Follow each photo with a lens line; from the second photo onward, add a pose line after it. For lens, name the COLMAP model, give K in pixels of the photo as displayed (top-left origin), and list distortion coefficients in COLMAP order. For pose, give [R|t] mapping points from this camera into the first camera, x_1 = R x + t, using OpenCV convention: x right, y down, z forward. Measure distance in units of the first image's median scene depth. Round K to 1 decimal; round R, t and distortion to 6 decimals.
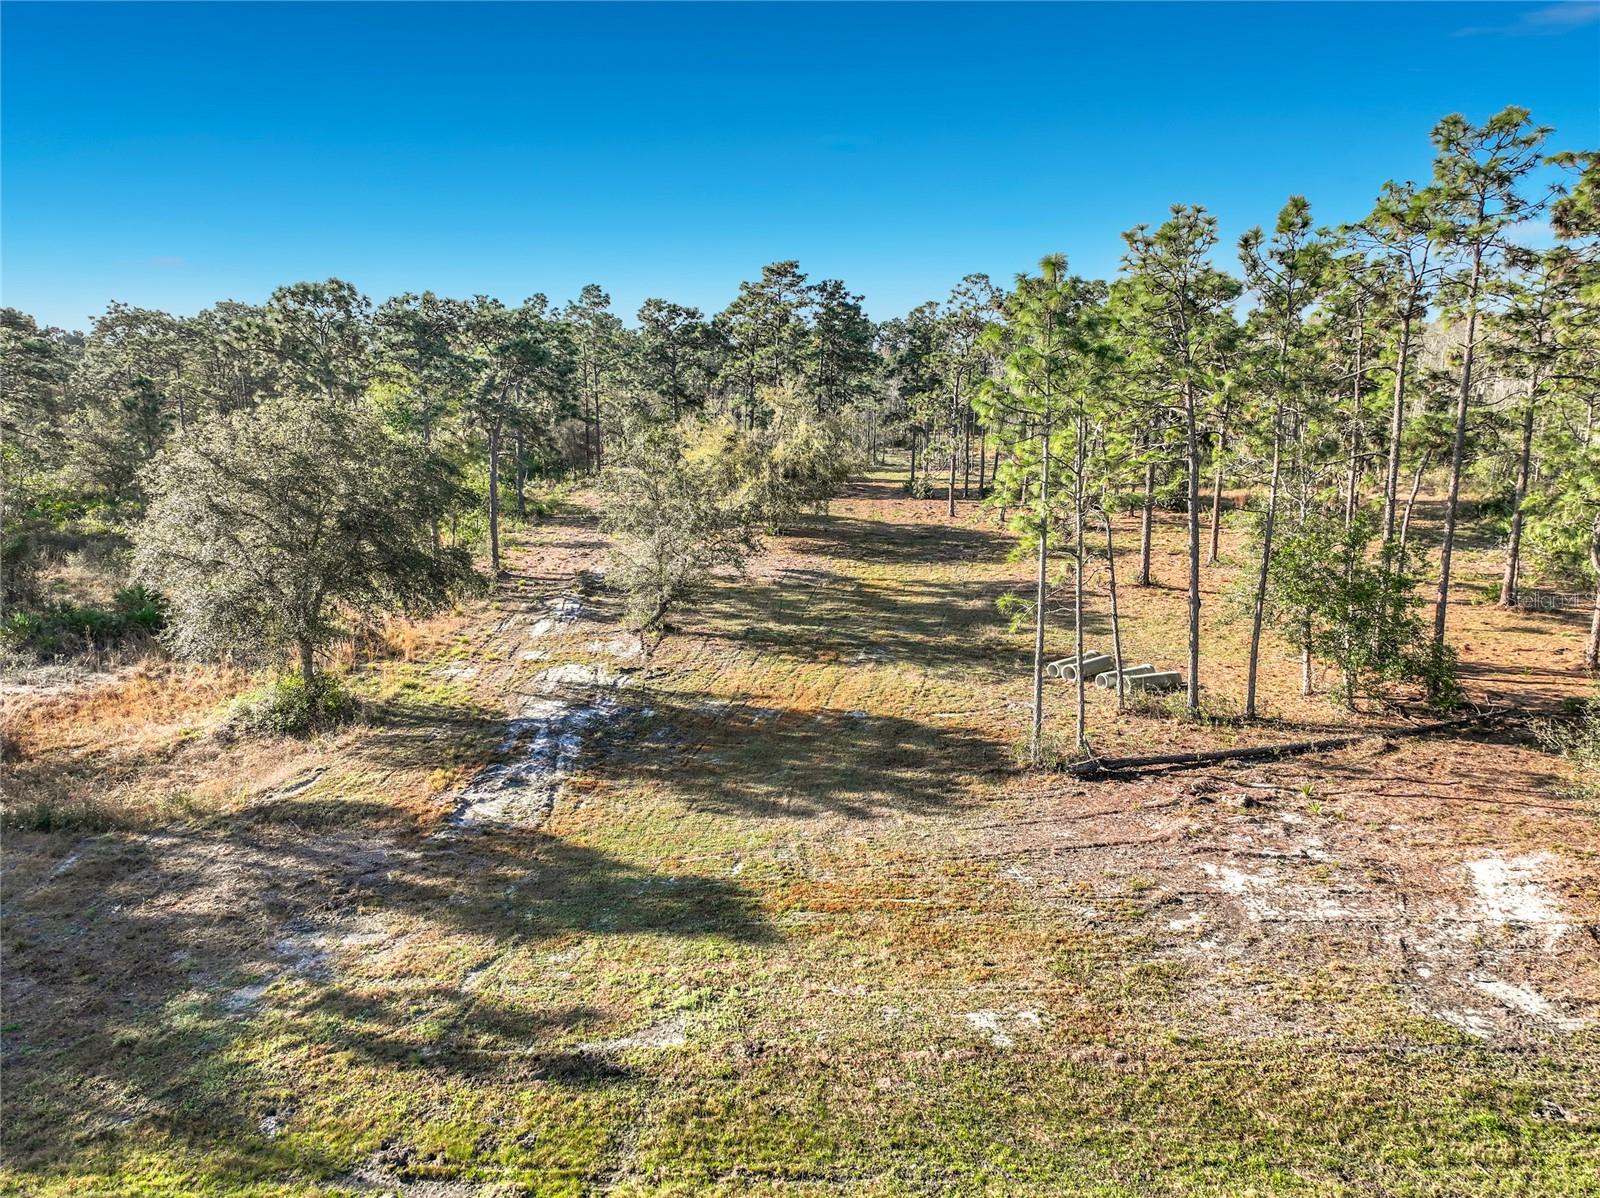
lens RADIAL K [[1148.8, 0, 800.0], [0, 1148.8, 599.0], [0, 0, 1]] dist [-0.007874, 0.028875]
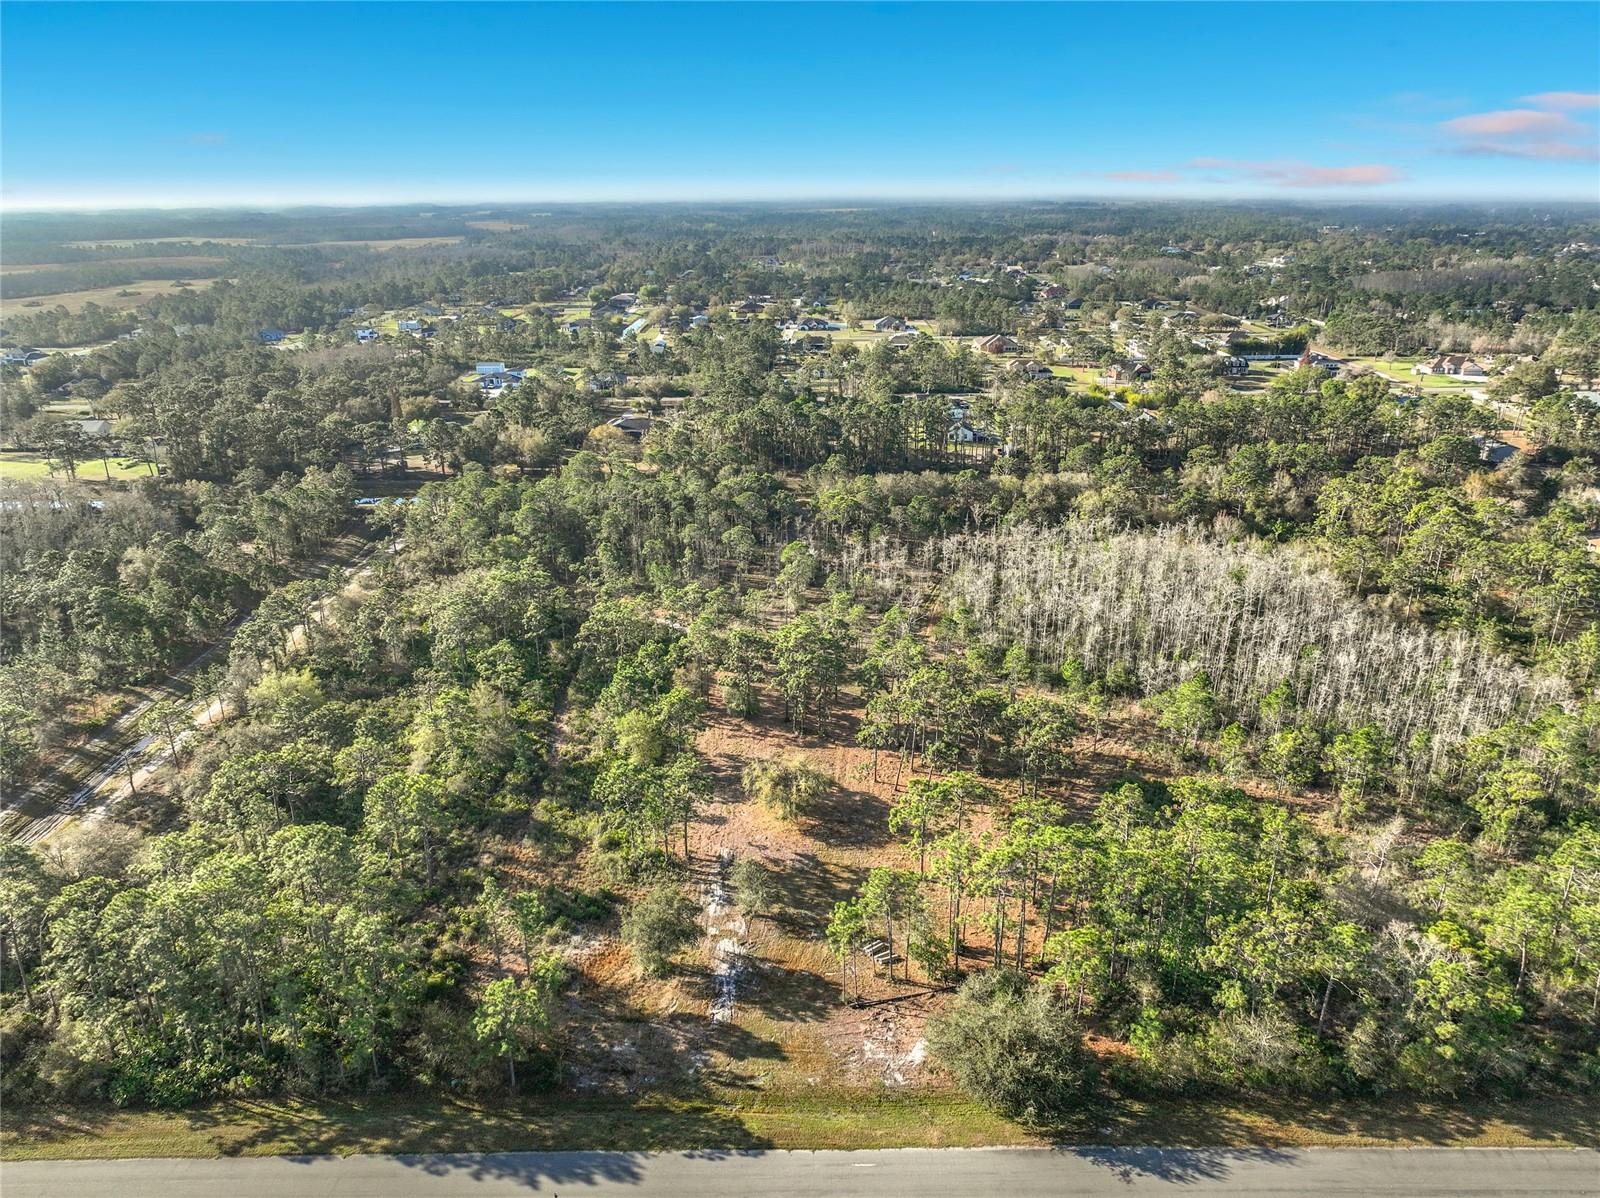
lens RADIAL K [[1148.8, 0, 800.0], [0, 1148.8, 599.0], [0, 0, 1]] dist [-0.007874, 0.028875]
pose [[0.998914, 0.012432, -0.044905, 0.192163], [-0.005589, 0.988762, 0.149391, -1.742375], [0.046258, -0.148978, 0.987758, -2.646222]]
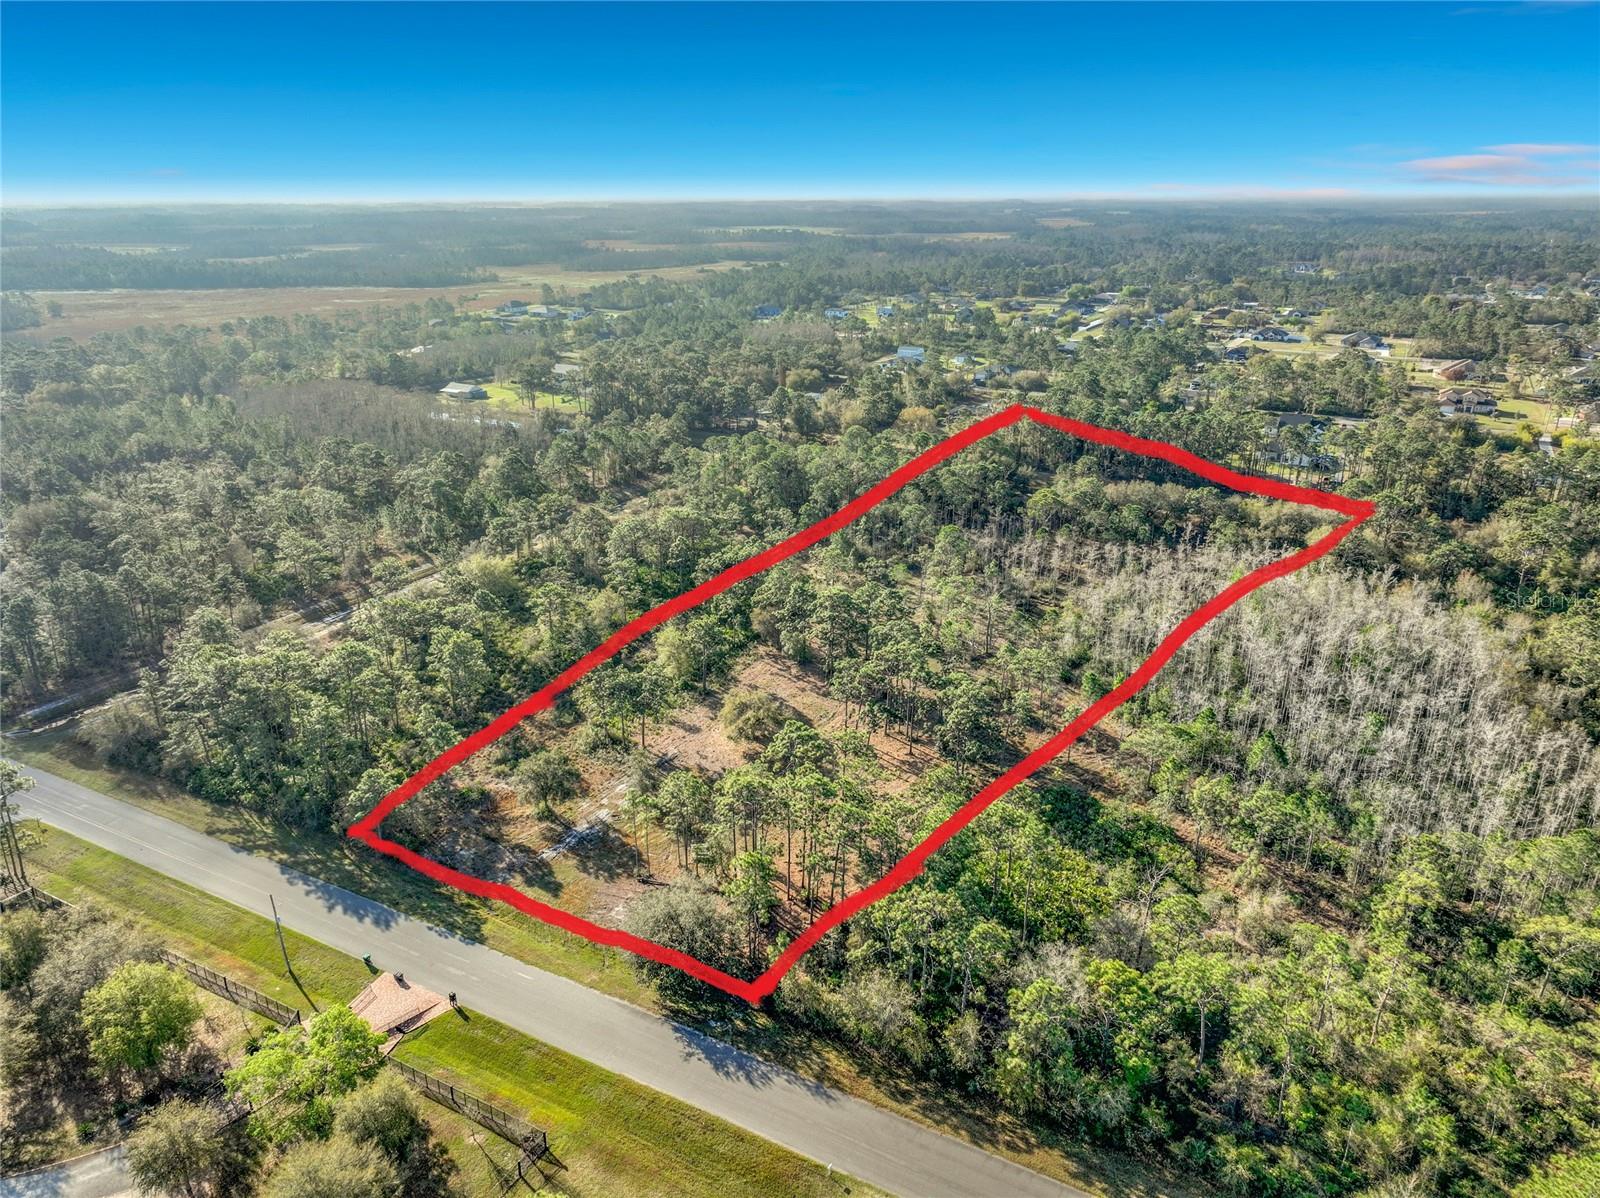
lens RADIAL K [[1127.4, 0, 800.0], [0, 1127.4, 599.0], [0, 0, 1]] dist [0.001380, 0.035038]
pose [[0.854167, 0.187830, -0.484890, 2.648835], [-0.110475, 0.976745, 0.183749, -1.796849], [0.508128, -0.103384, 0.855054, -2.430529]]
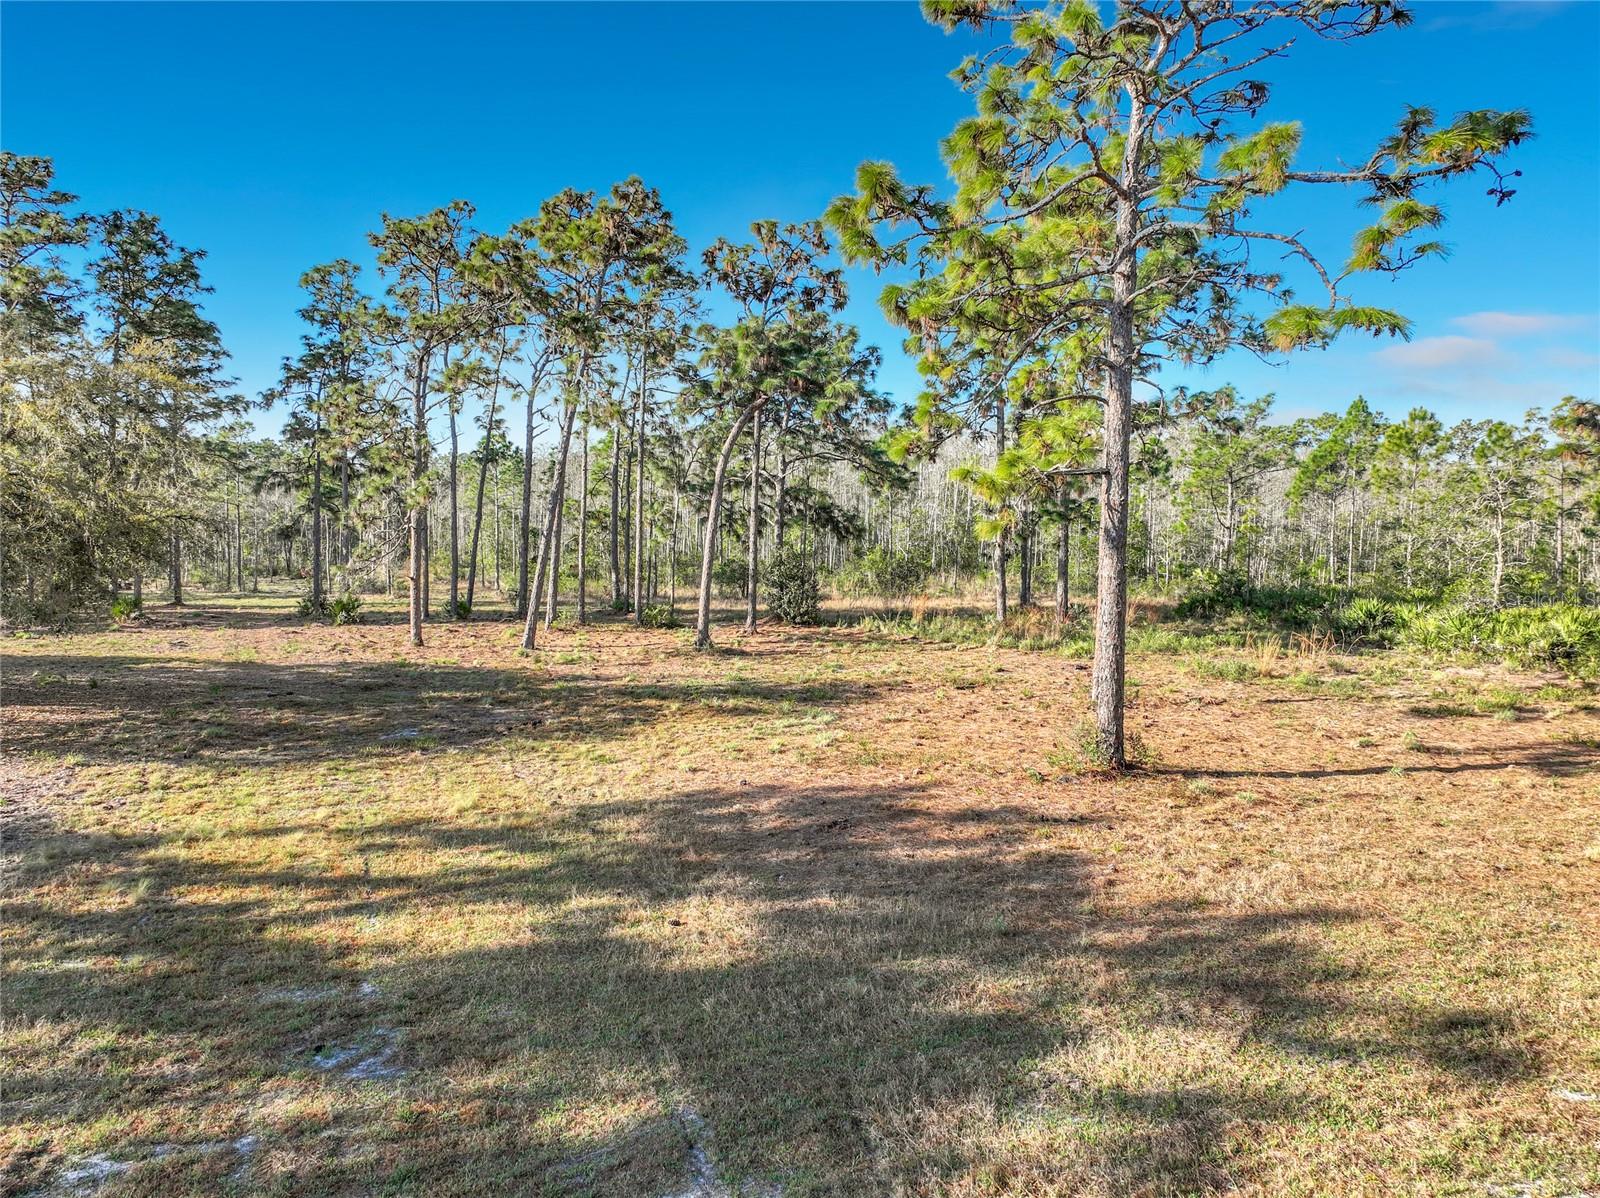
lens RADIAL K [[1137.8, 0, 801.5], [0, 1137.8, 599.4], [0, 0, 1]] dist [-0.012457, 0.035851]
pose [[0.867229, -0.017454, 0.497603, 0.080627], [0.088249, 0.988951, -0.119112, -0.046919], [-0.490026, 0.147211, 0.859188, 1.168845]]
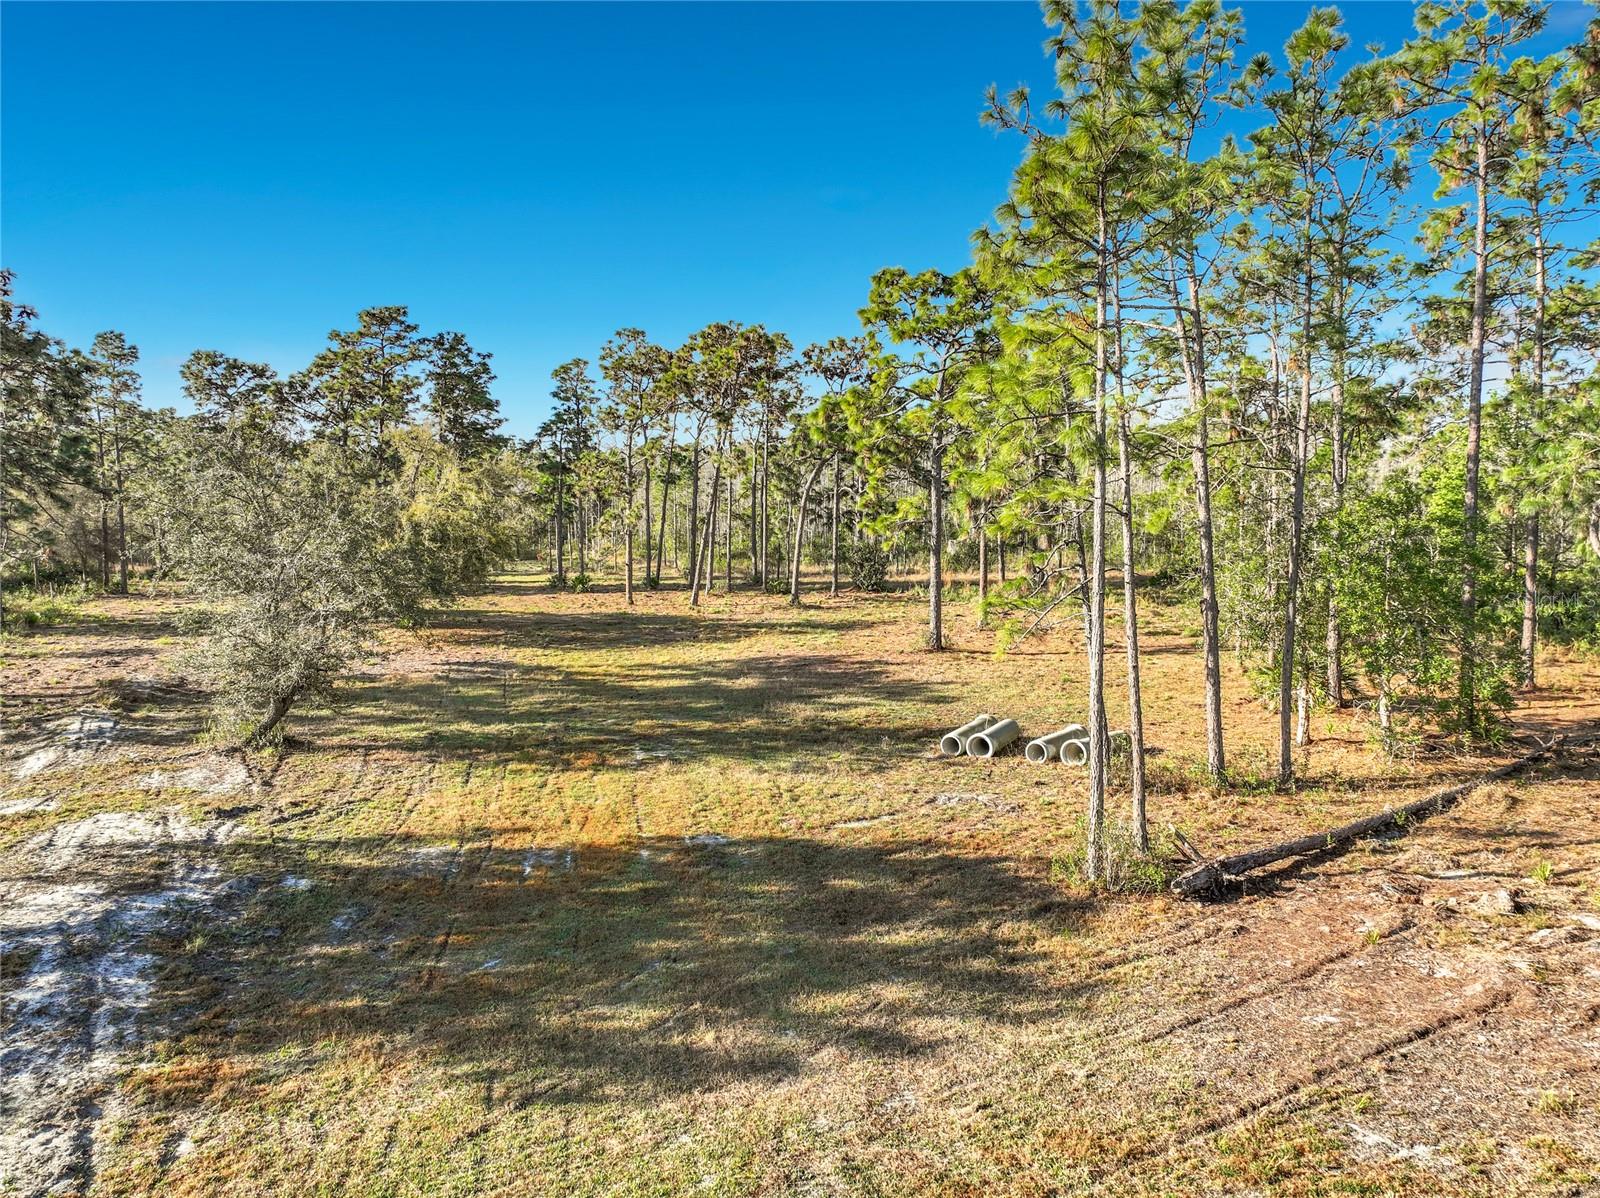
lens RADIAL K [[1152.9, 0, 810.7], [0, 1152.9, 596.6], [0, 0, 1]] dist [-0.001096, 0.011632]
pose [[0.929832, -0.031924, 0.366596, -0.109219], [0.077317, 0.990941, -0.109813, 0.050041], [-0.359769, 0.130452, 0.923877, 0.462336]]
